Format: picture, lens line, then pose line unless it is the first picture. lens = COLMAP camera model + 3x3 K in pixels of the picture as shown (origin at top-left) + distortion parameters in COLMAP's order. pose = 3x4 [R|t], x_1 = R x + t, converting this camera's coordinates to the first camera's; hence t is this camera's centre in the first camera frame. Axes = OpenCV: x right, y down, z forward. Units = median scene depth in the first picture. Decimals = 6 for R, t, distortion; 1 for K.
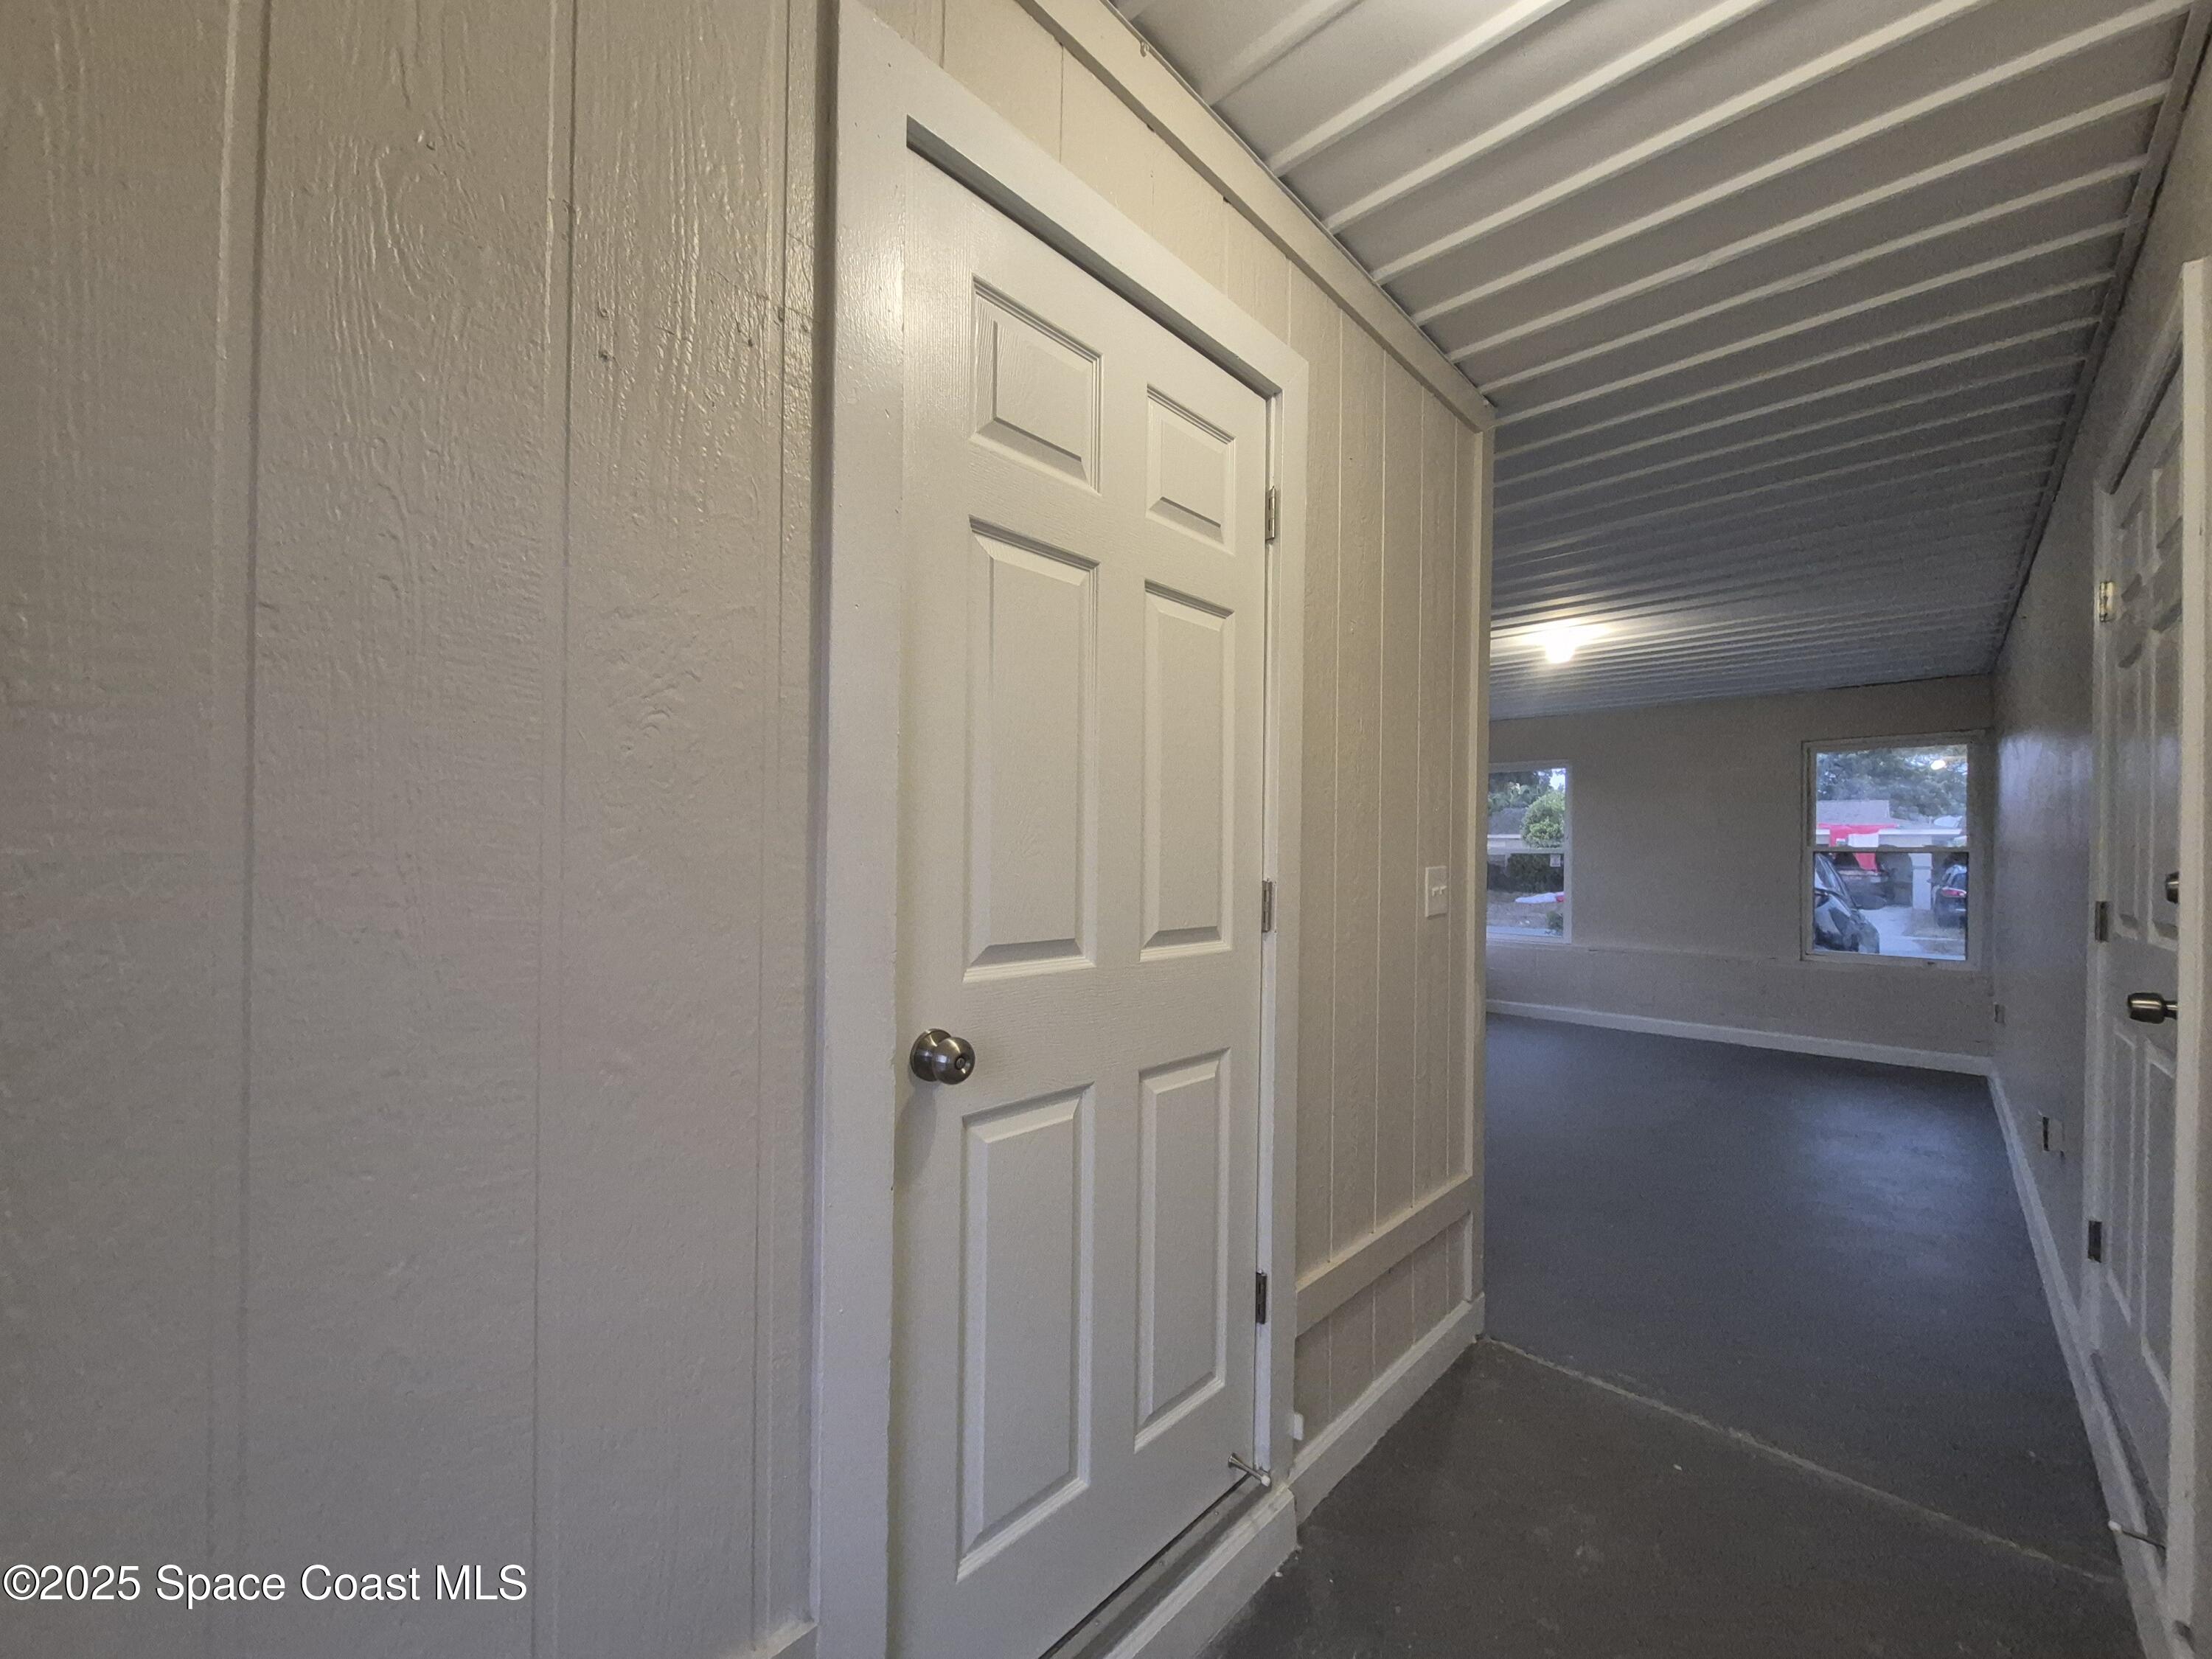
lens RADIAL K [[863.1, 0, 1124.8], [0, 863.1, 847.3], [0, 0, 1]] dist [0.002805, -0.000549]
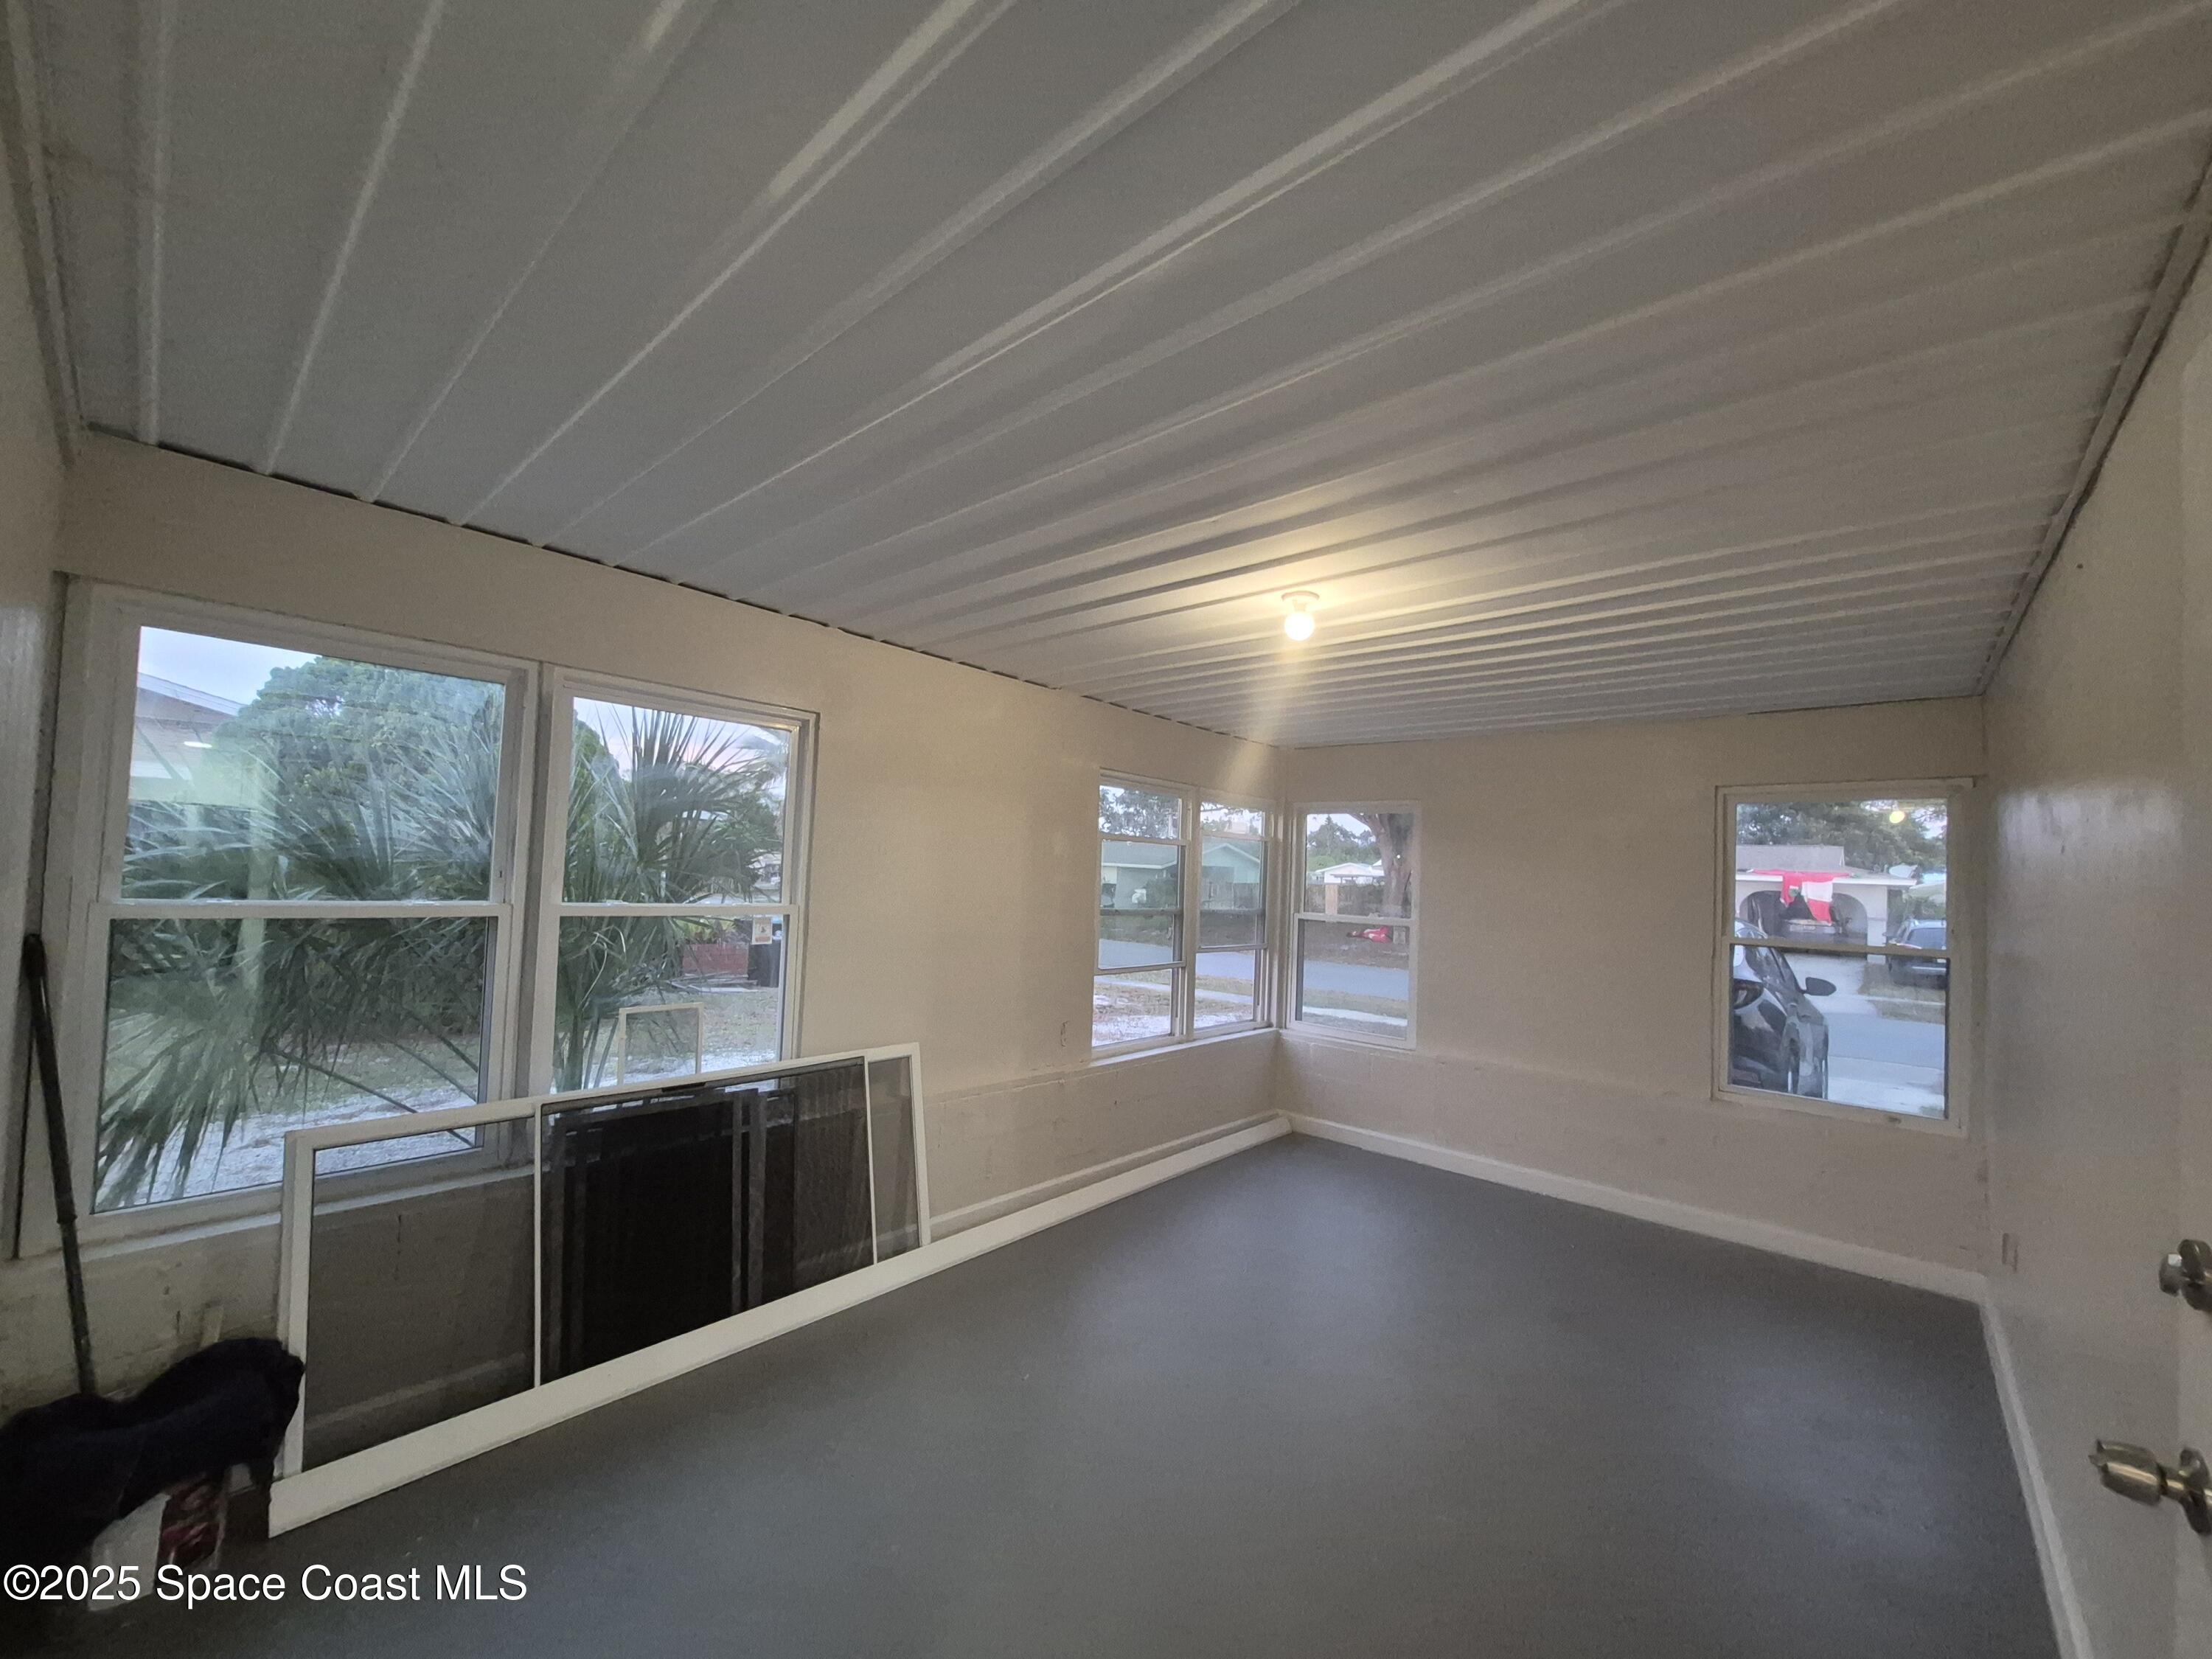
lens RADIAL K [[863.1, 0, 1111.4], [0, 863.1, 856.8], [0, 0, 1]] dist [0.002805, -0.000549]
pose [[0.999518, 0.023355, 0.020457, 0.221991], [-0.023011, 0.999592, -0.016909, -0.032902], [-0.020844, 0.016430, 0.999648, 0.244492]]
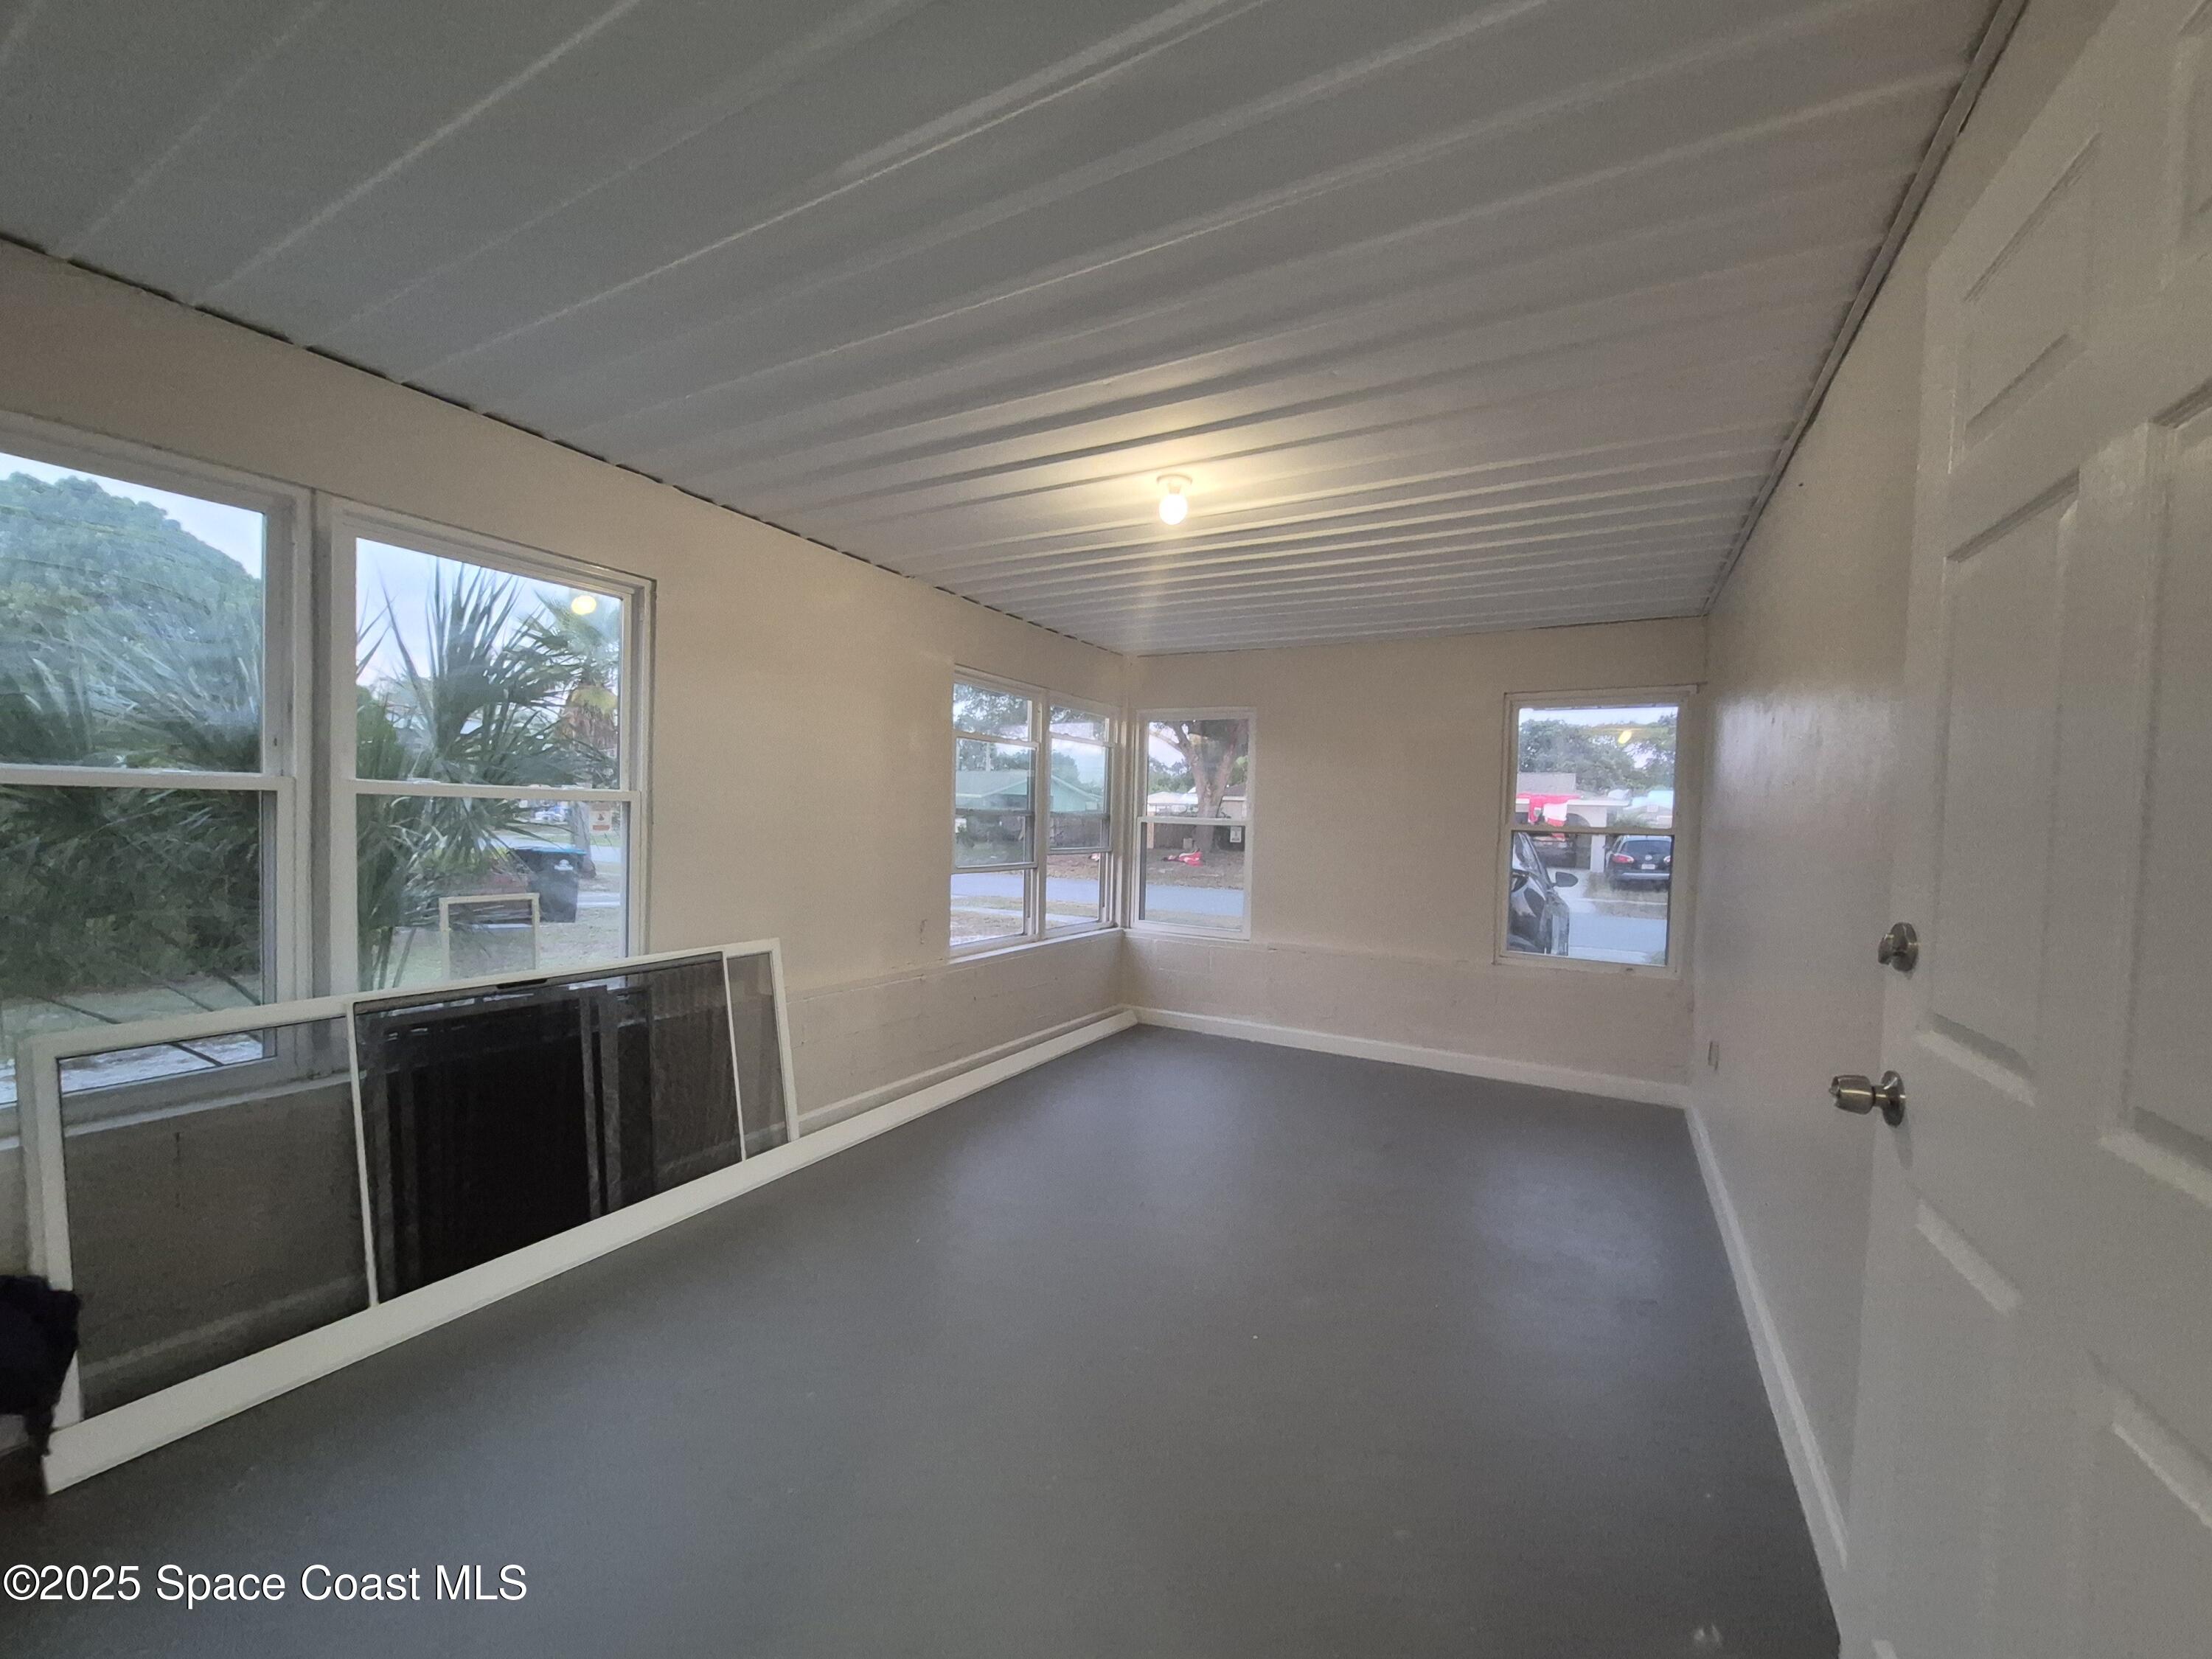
lens RADIAL K [[863.1, 0, 1118.7], [0, 863.1, 851.3], [0, 0, 1]] dist [0.002805, -0.000549]
pose [[0.970783, 0.001930, 0.239953, 0.192951], [-0.014316, 0.998652, 0.049886, -0.007433], [-0.239533, -0.051864, 0.969502, 0.238699]]
